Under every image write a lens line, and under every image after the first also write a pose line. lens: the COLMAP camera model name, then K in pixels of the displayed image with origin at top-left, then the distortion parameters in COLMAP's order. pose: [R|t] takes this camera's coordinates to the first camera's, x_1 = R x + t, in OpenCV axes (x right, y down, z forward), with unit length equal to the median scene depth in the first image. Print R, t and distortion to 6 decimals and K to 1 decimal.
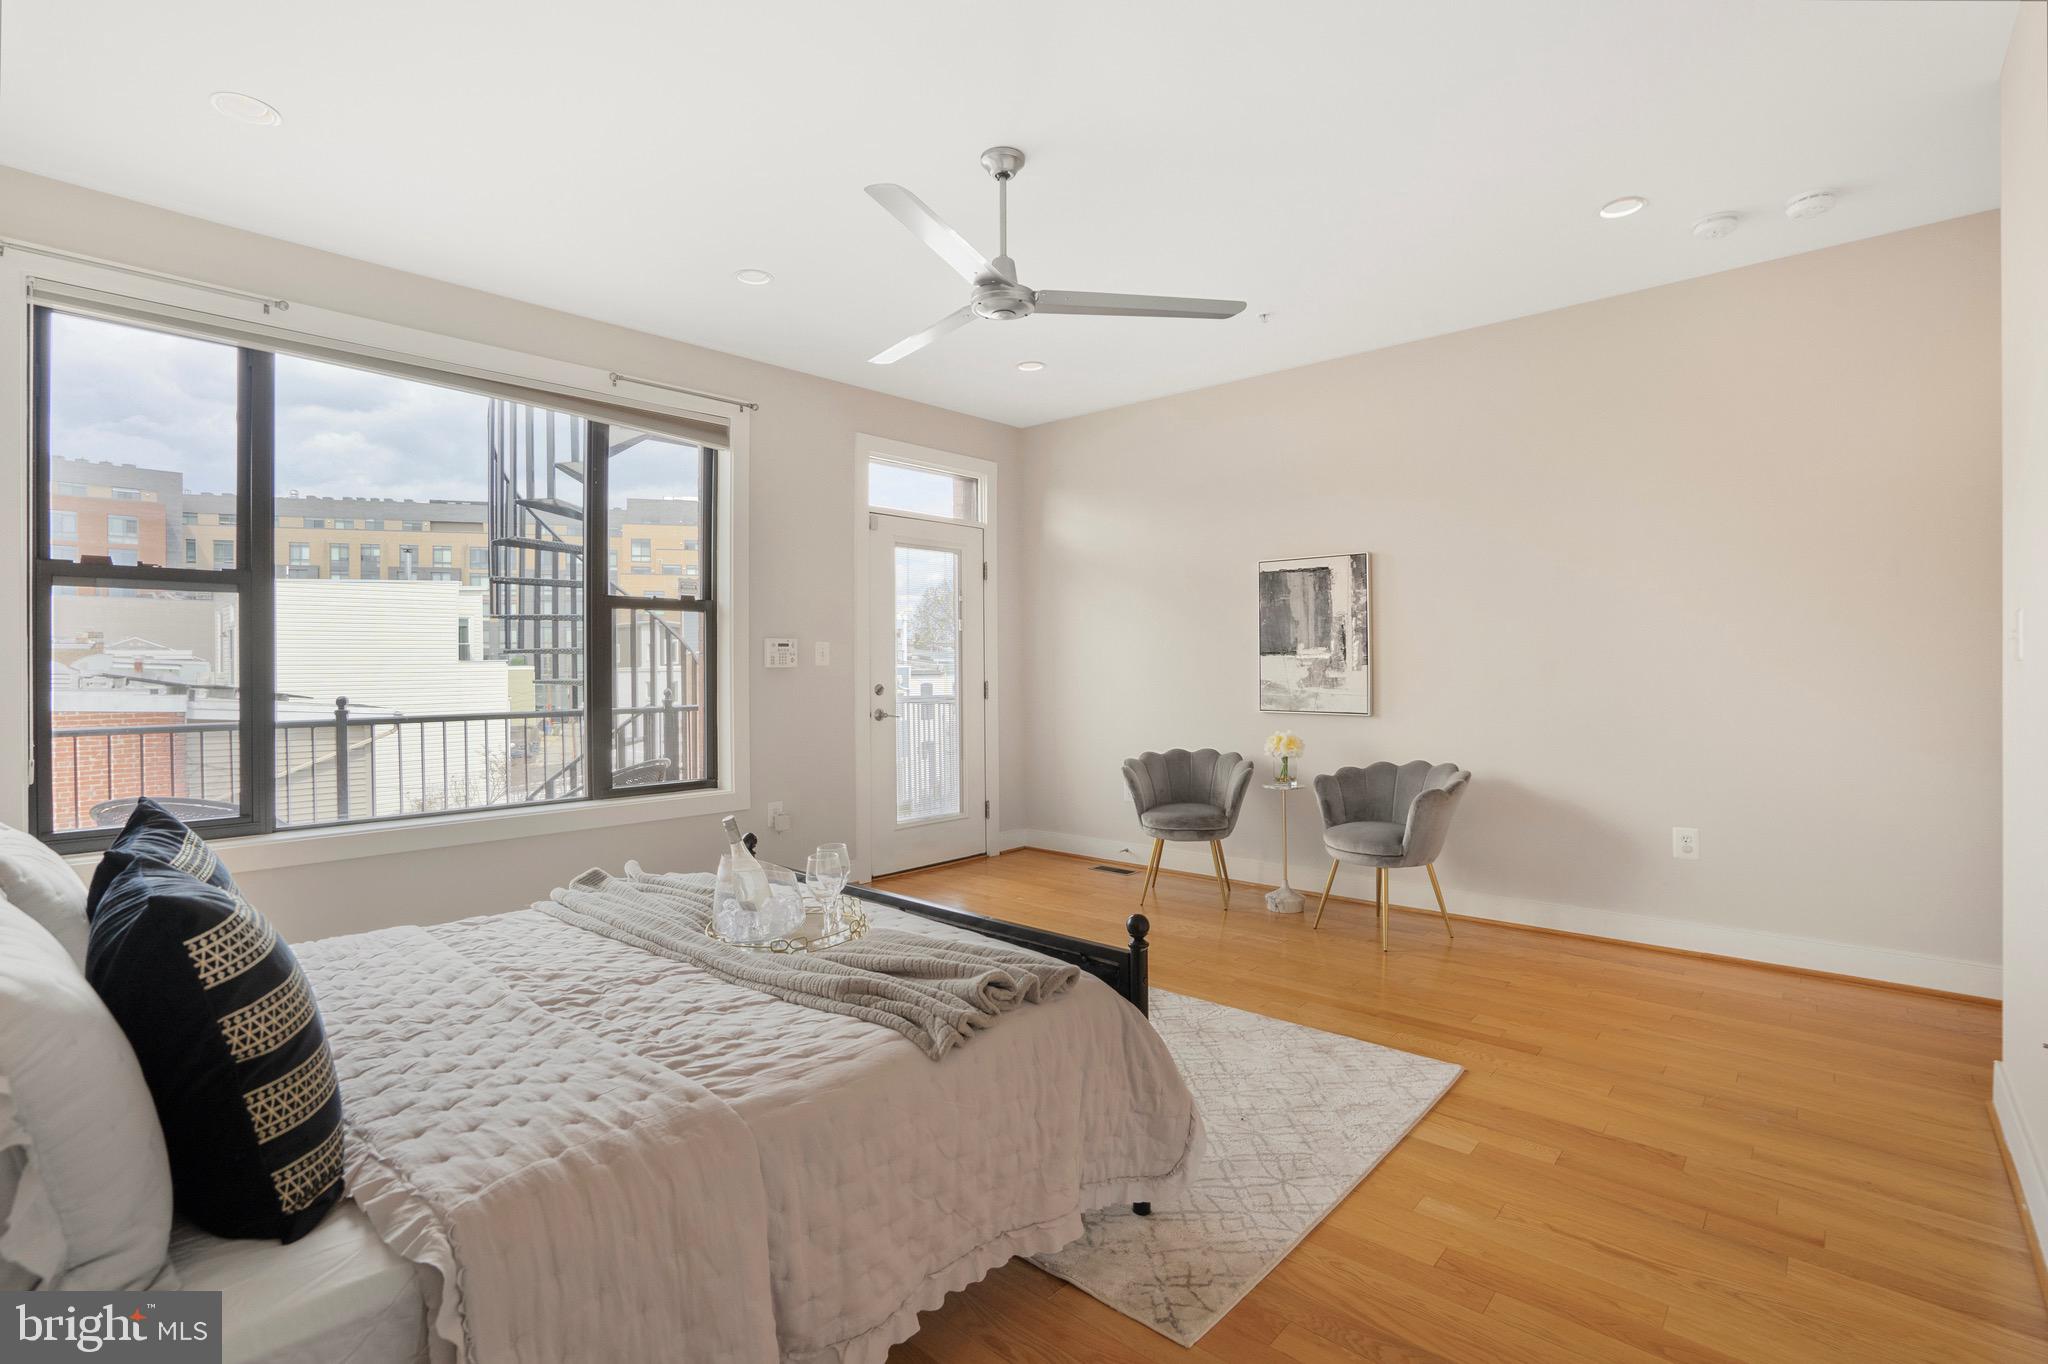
lens RADIAL K [[989.1, 0, 1024.0], [0, 989.1, 656.3], [0, 0, 1]] dist [-0.000081, 0.000168]
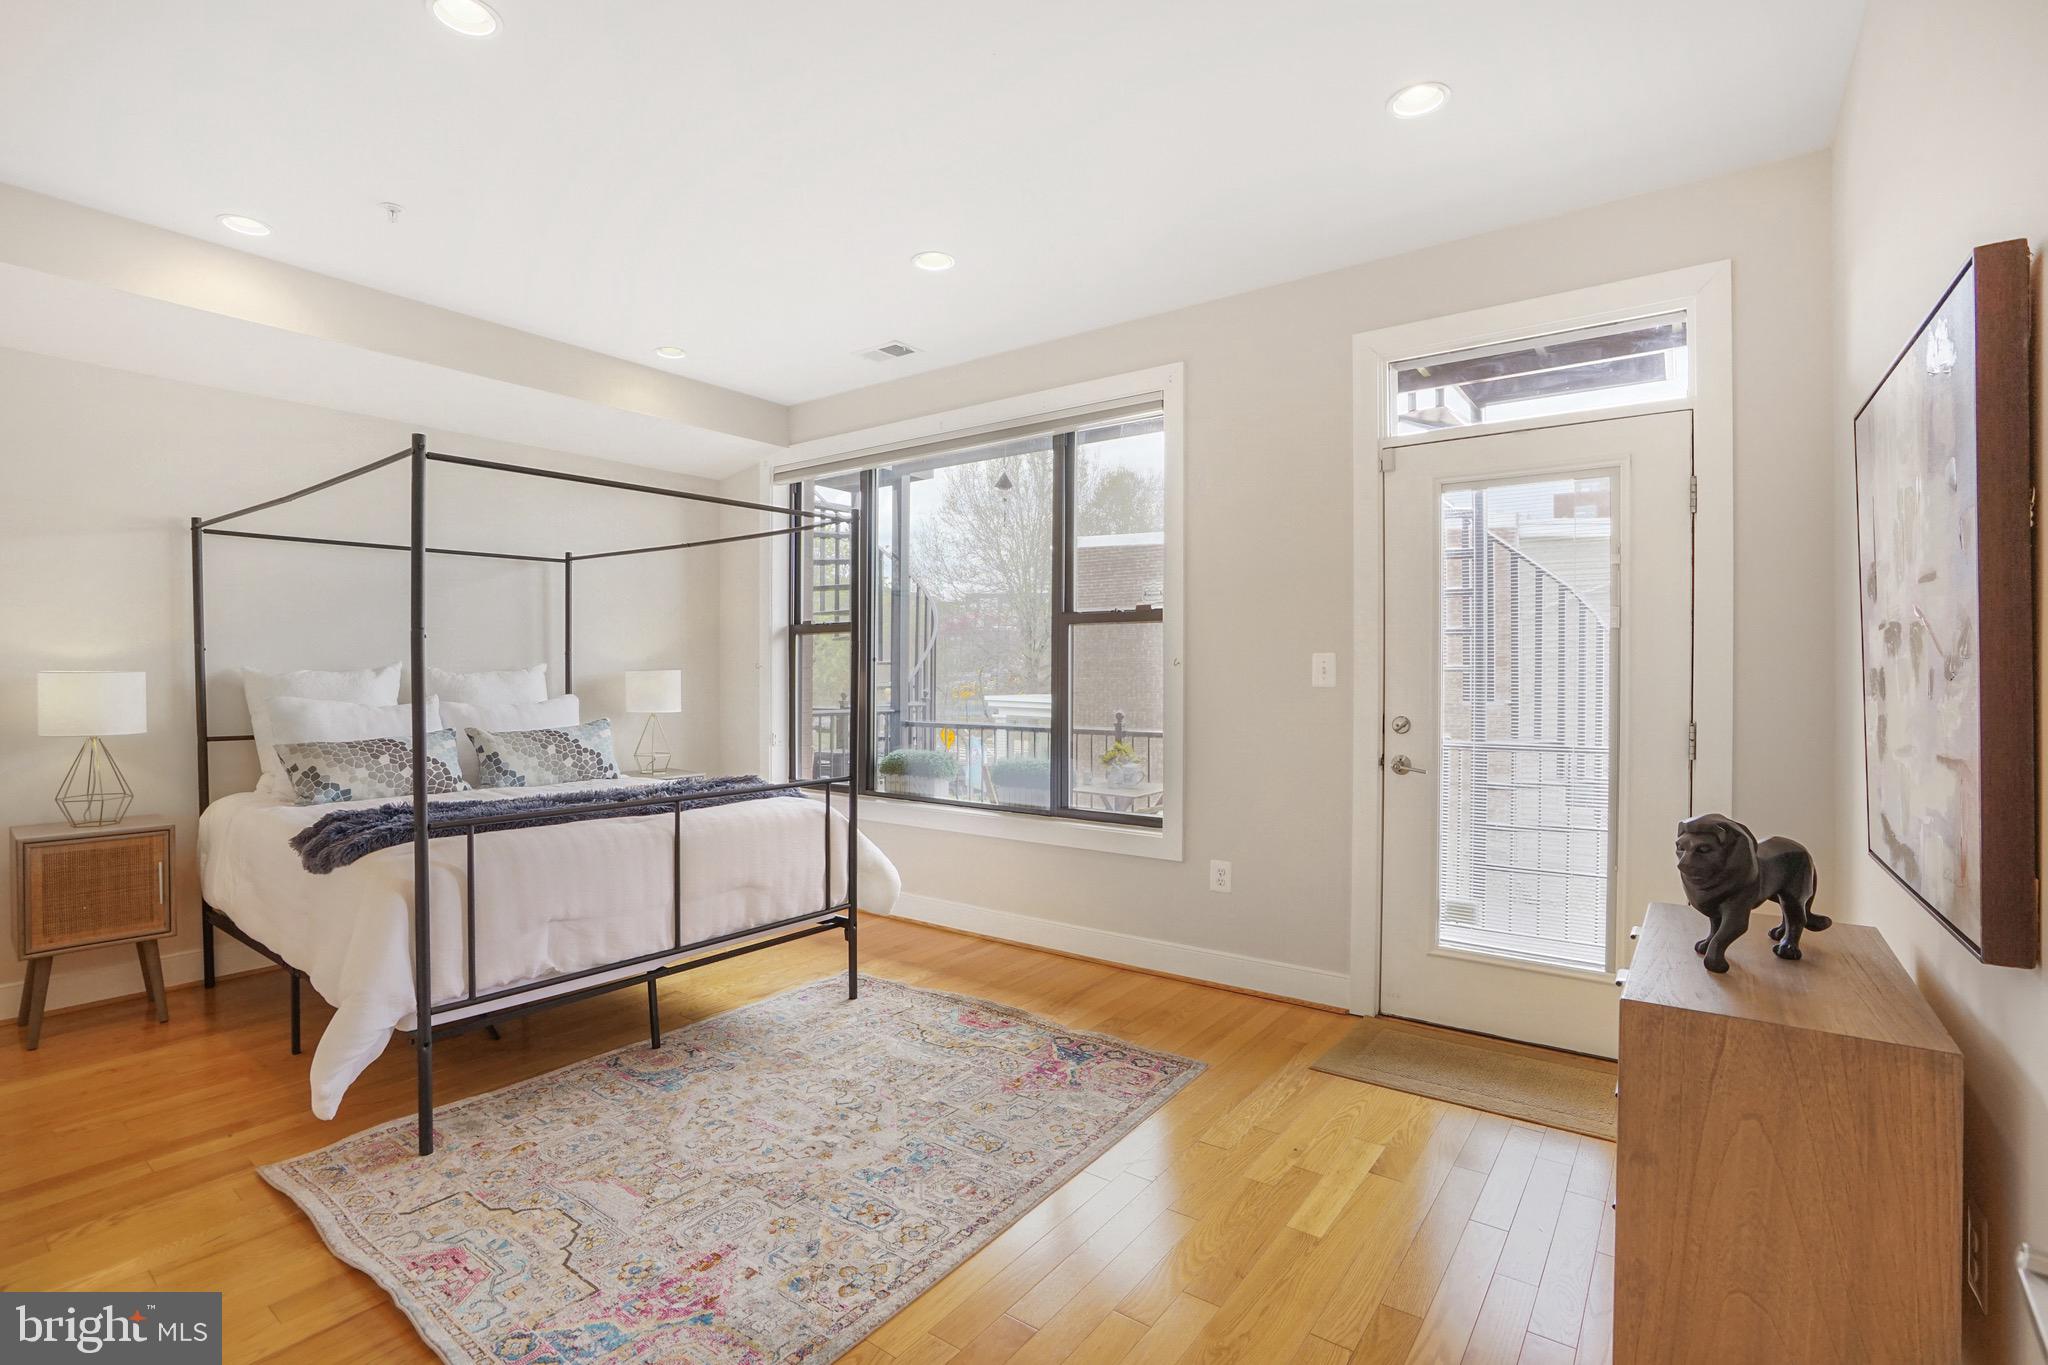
lens RADIAL K [[997.4, 0, 974.2], [0, 997.4, 677.2], [0, 0, 1]] dist [0.000153, -0.000341]
pose [[0.103167, -0.009595, -0.994618, 0.511270], [-0.000671, 0.999953, -0.009716, 0.010811], [0.994664, 0.001670, 0.103156, 0.730297]]
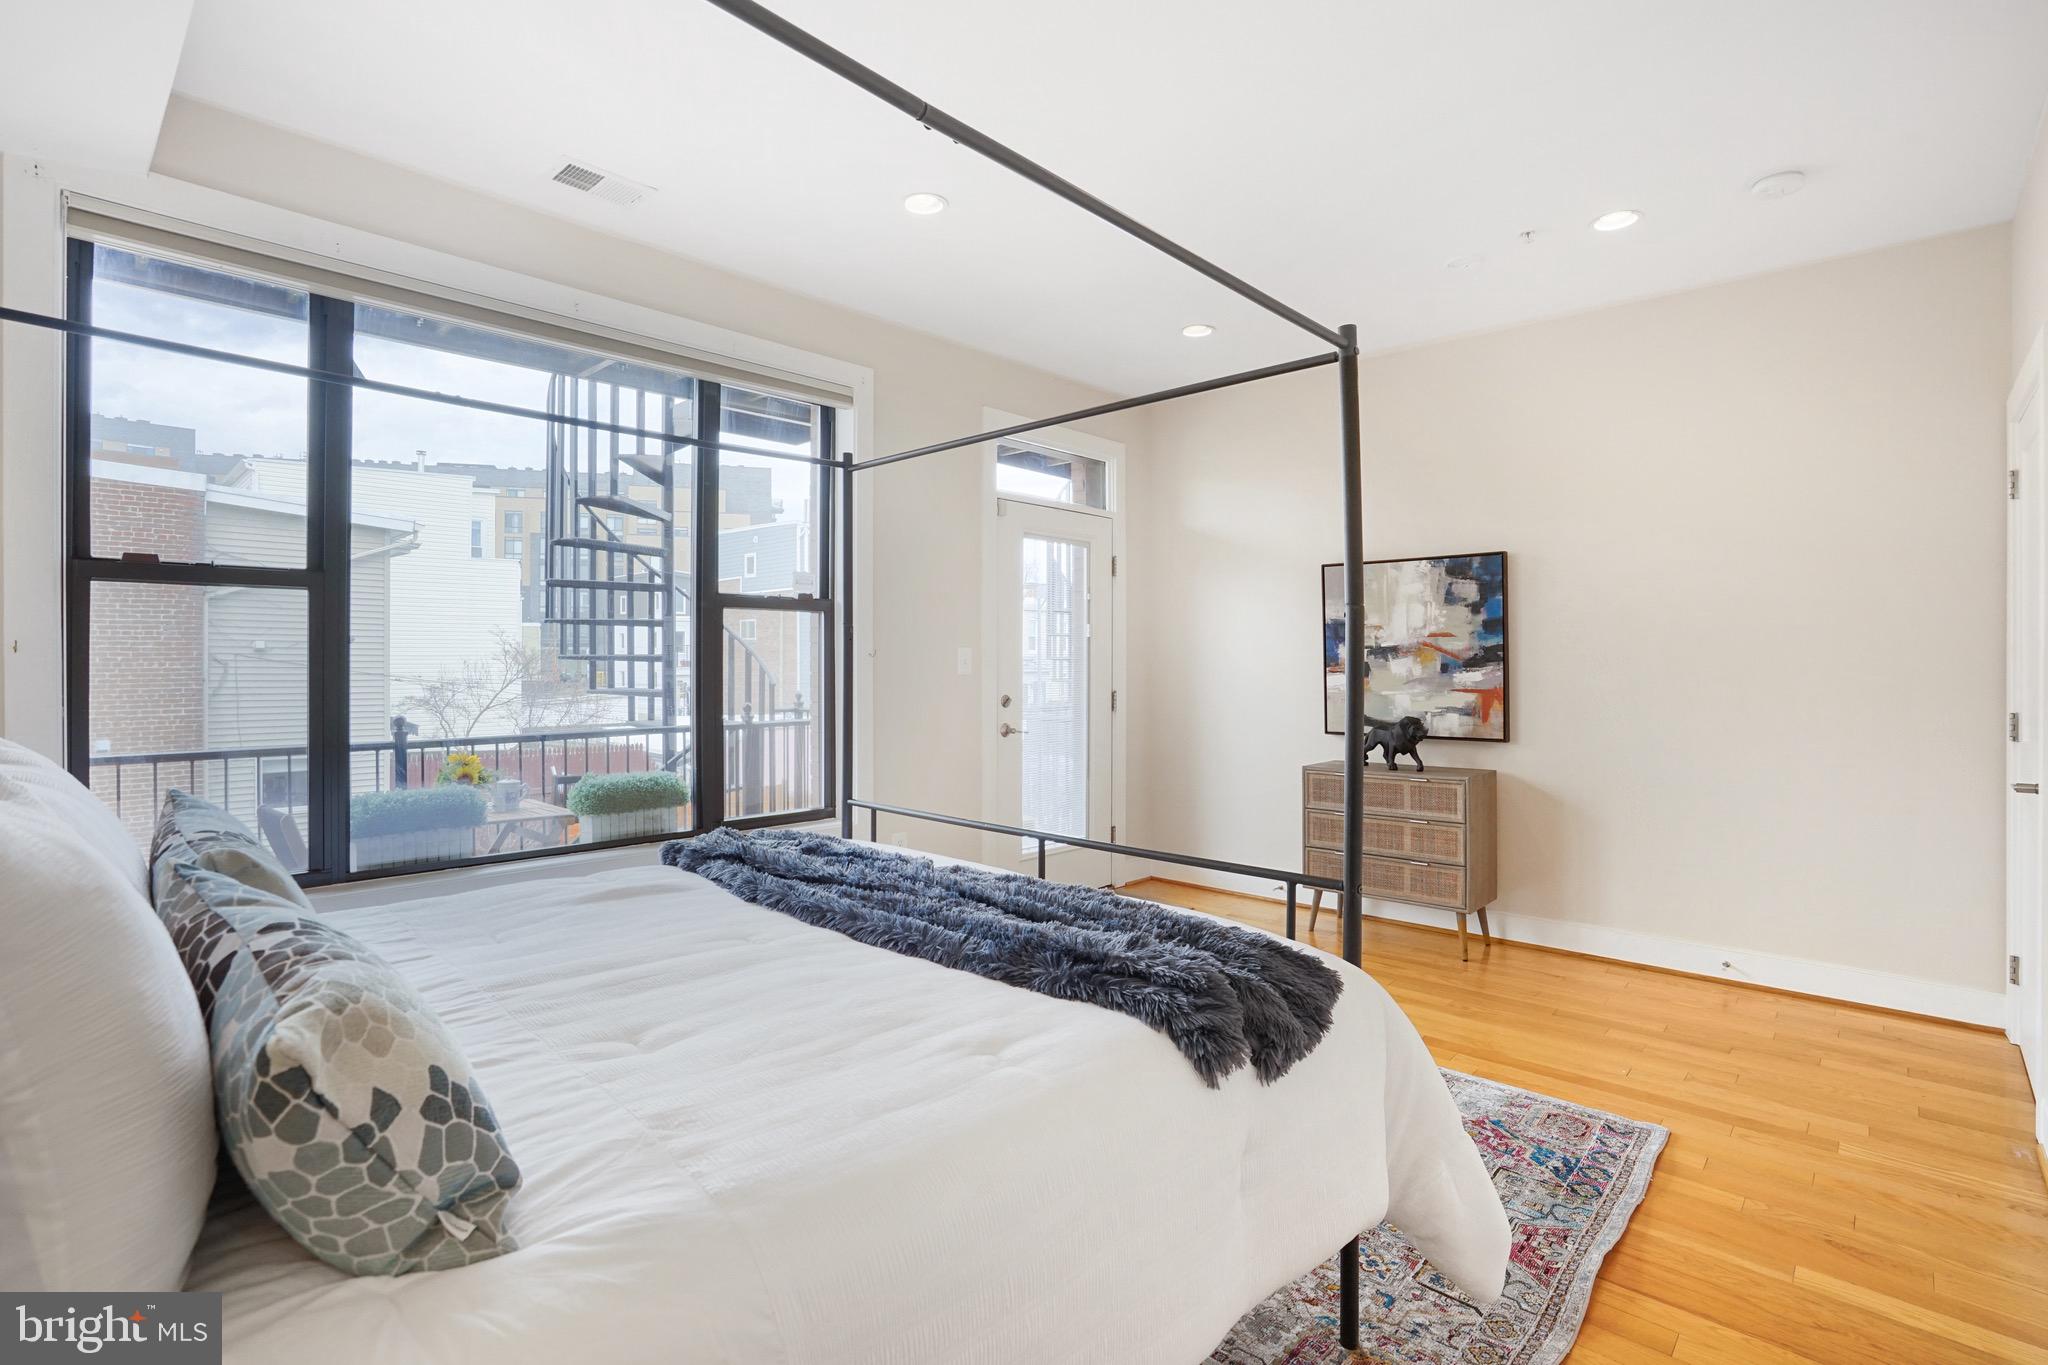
lens RADIAL K [[978.7, 0, 1025.5], [0, 978.7, 657.9], [0, 0, 1]] dist [-0.054755, 0.018936]
pose [[0.999989, -0.004719, 0.000693, -0.142830], [0.004720, 0.999987, -0.001863, -0.003004], [-0.000684, 0.001866, 0.999998, 0.148587]]
